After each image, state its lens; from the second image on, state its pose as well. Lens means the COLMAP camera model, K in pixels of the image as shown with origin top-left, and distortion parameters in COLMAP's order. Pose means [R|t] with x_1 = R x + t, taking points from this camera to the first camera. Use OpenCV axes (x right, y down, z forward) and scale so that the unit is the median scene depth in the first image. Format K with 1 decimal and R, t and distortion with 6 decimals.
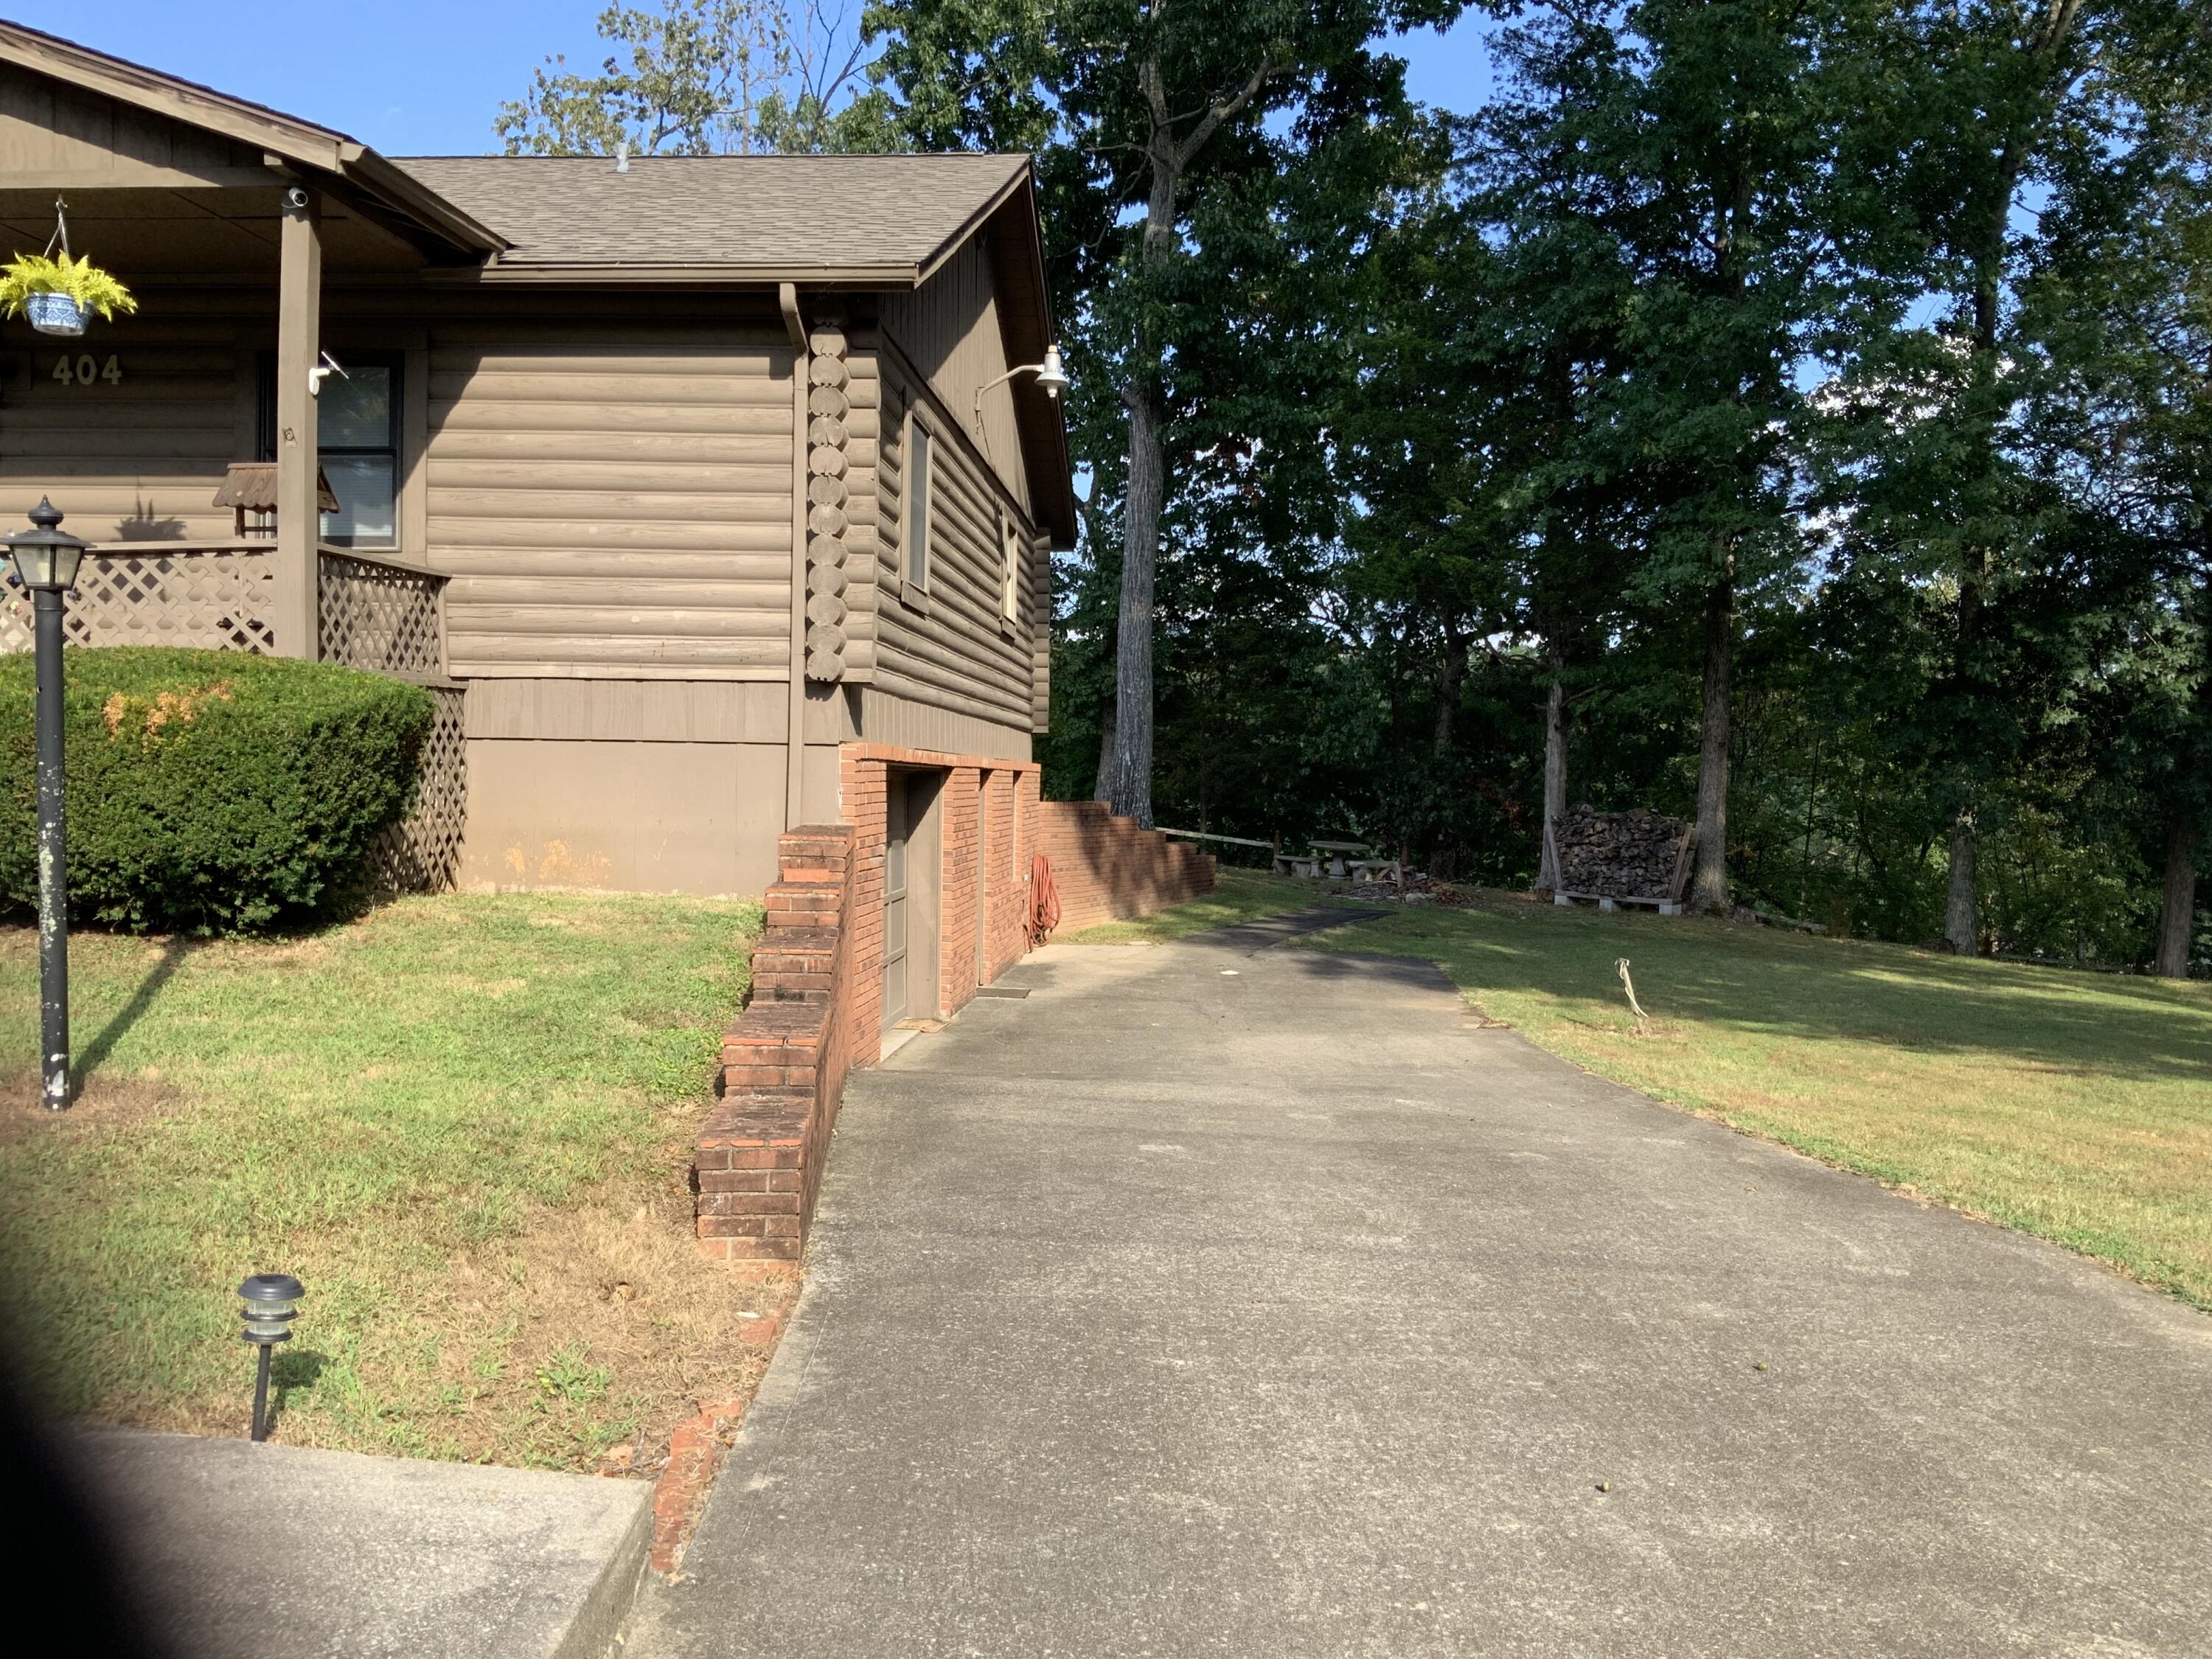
lens RADIAL K [[1941.2, 0, 1106.0], [0, 1941.2, 829.5], [0, 0, 1]] dist [0.001242, 0.000000]
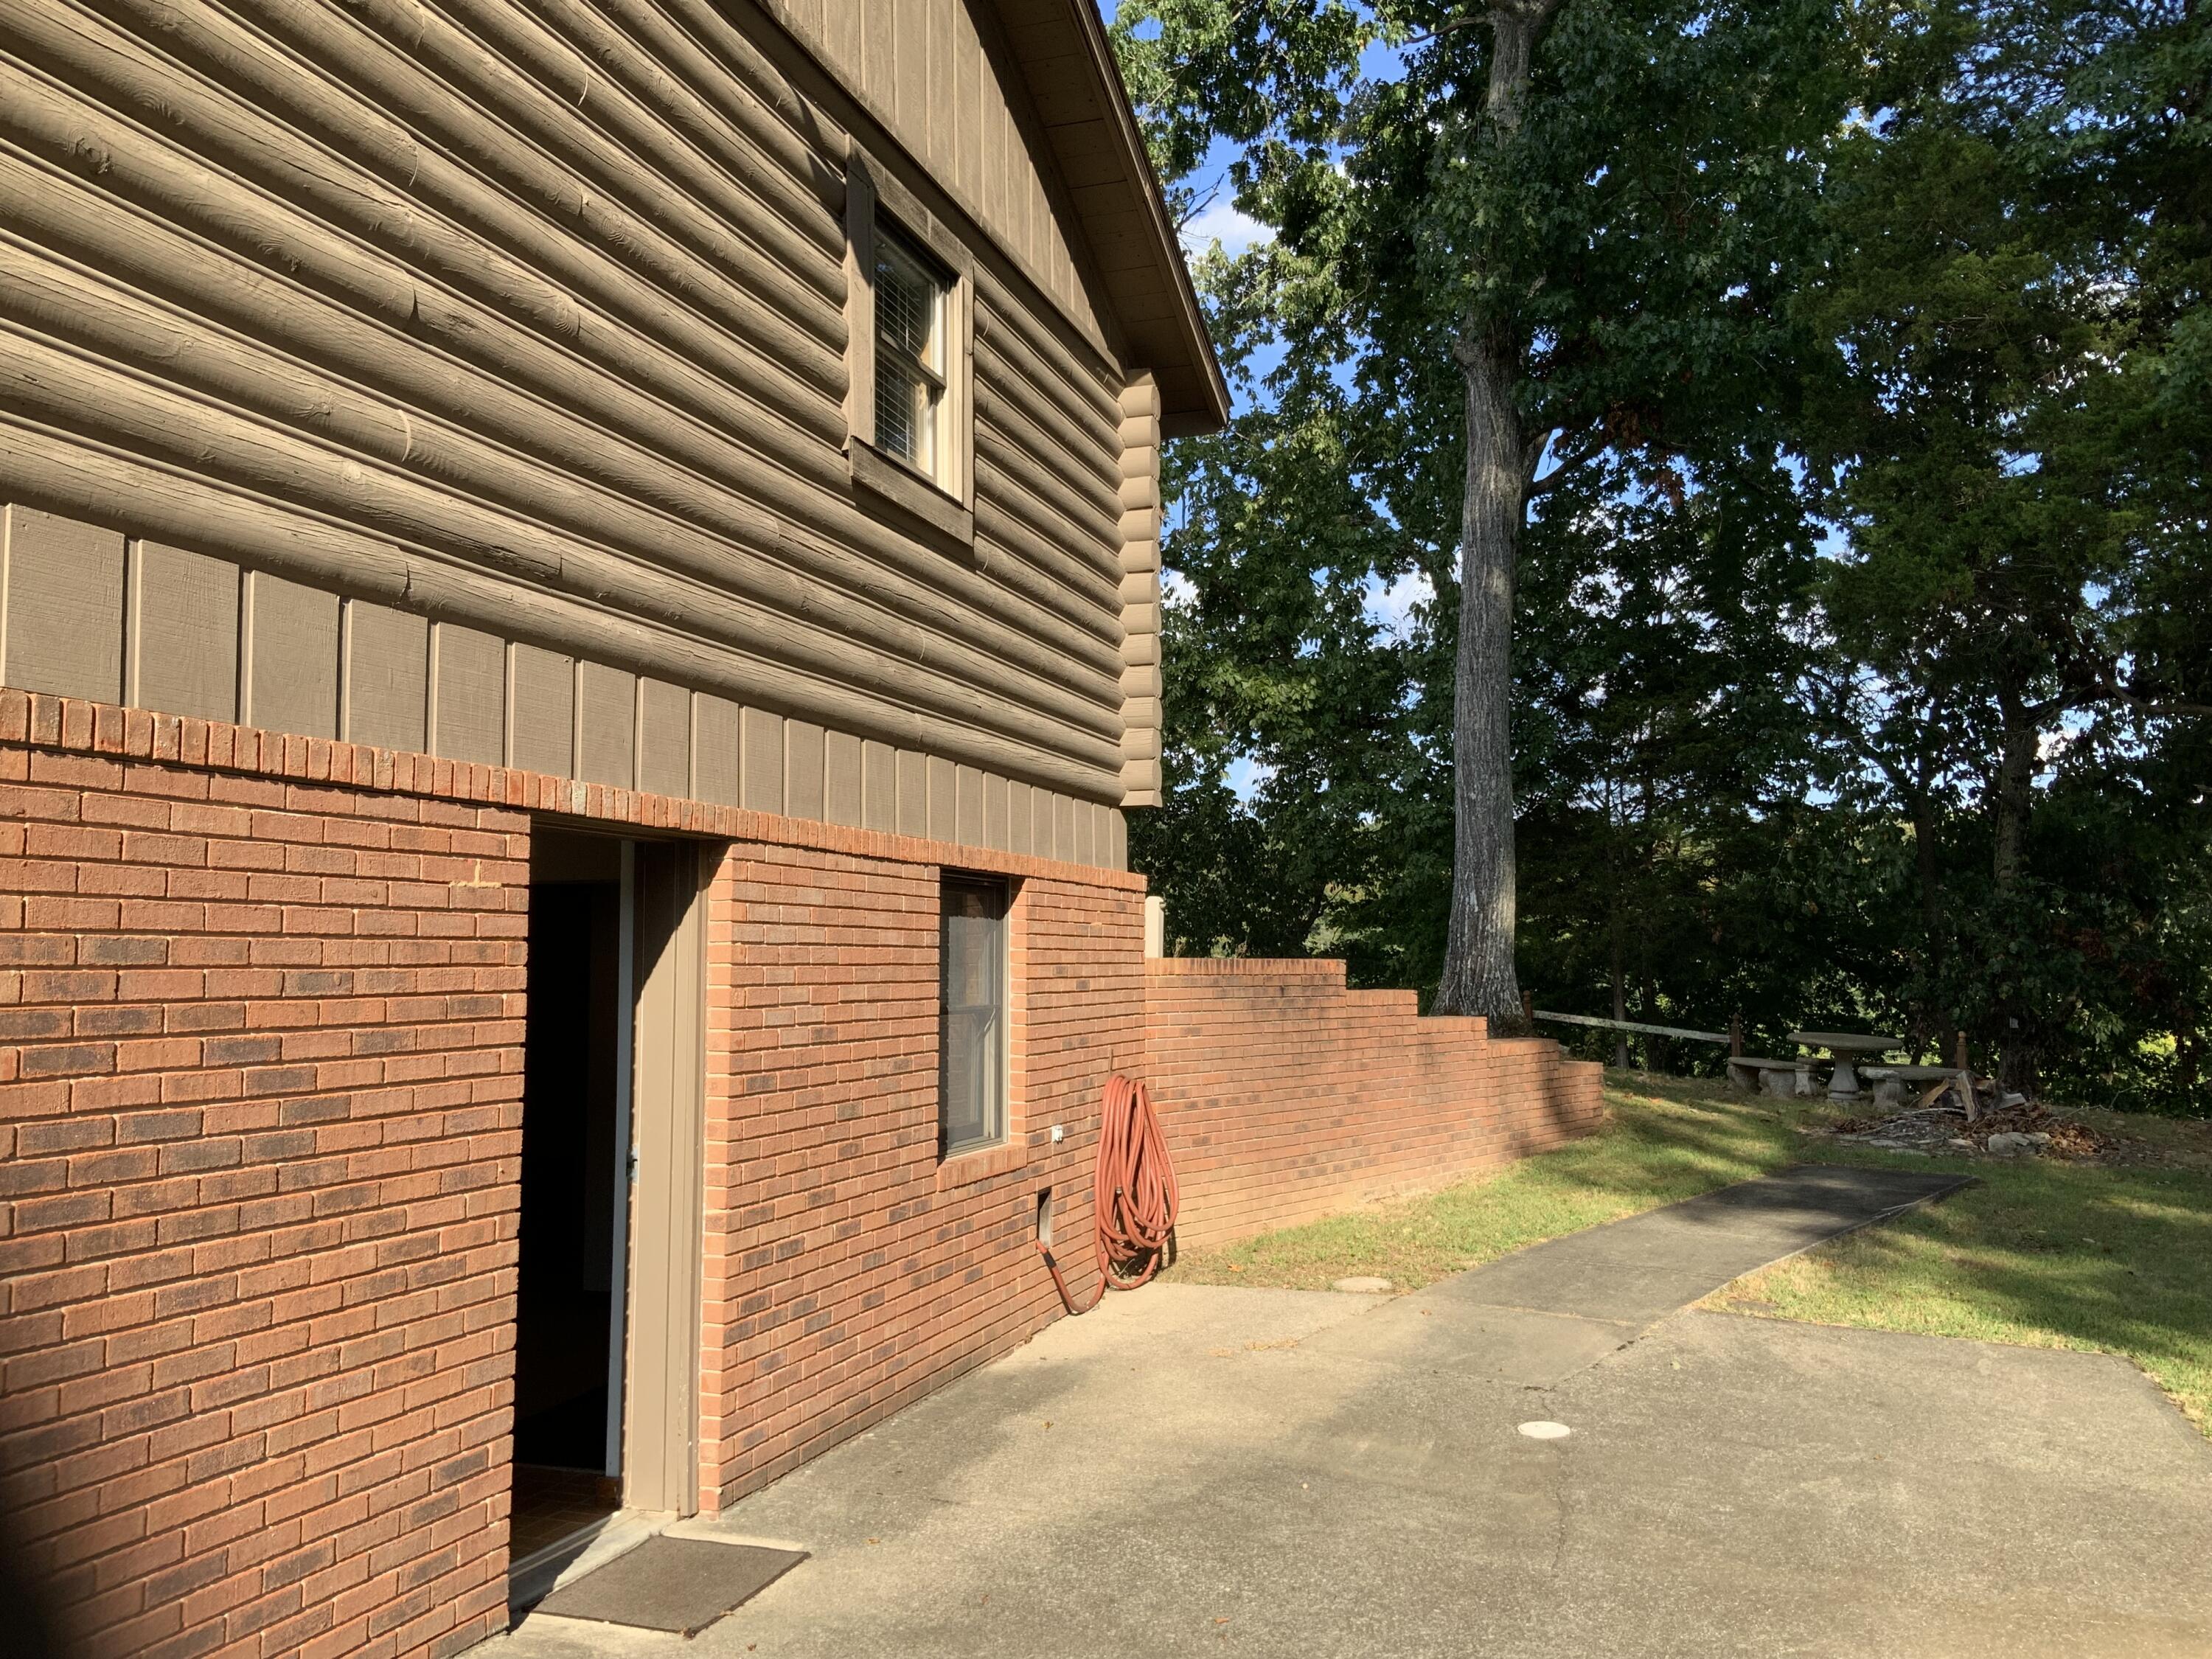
lens RADIAL K [[1831.2, 0, 1097.1], [0, 1831.2, 818.1], [0, 0, 1]] dist [0.133855, -0.297574]
pose [[0.966940, -0.035881, -0.252467, 0.046239], [0.008749, 0.994136, -0.107778, 0.000080], [0.254854, 0.102006, 0.961584, 0.400981]]
